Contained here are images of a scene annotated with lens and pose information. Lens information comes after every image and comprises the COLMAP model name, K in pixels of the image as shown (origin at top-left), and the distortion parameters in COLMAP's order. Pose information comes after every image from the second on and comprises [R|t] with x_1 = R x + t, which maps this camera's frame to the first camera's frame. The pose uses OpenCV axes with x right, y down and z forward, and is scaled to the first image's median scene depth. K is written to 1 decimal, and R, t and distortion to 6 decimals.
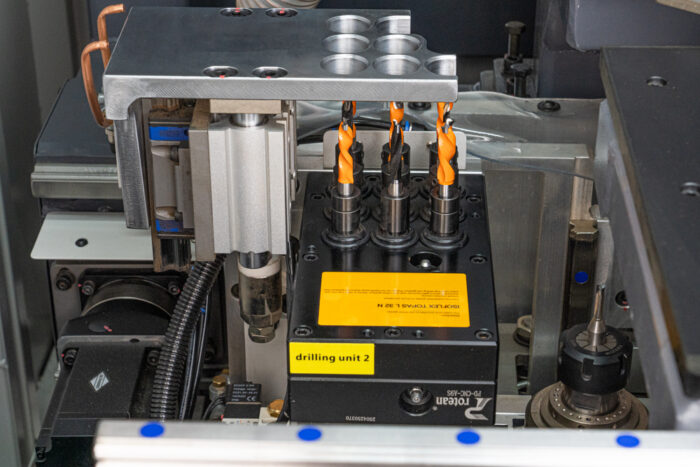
lens RADIAL K [[1545.6, 0, 350.4], [0, 1545.6, 233.2], [0, 0, 1]] dist [-0.001264, 0.000000]
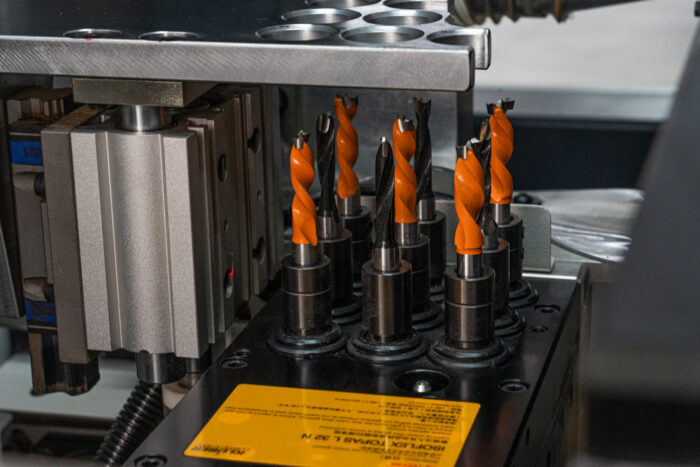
lens RADIAL K [[1637.0, 0, 349.7], [0, 1637.0, 234.2], [0, 0, 1]] dist [0.226302, 0.000000]
pose [[0.975082, 0.051693, -0.215740, 0.149543], [-0.092945, 0.978201, -0.185701, 0.079248], [0.201437, 0.201125, 0.958630, 0.392991]]
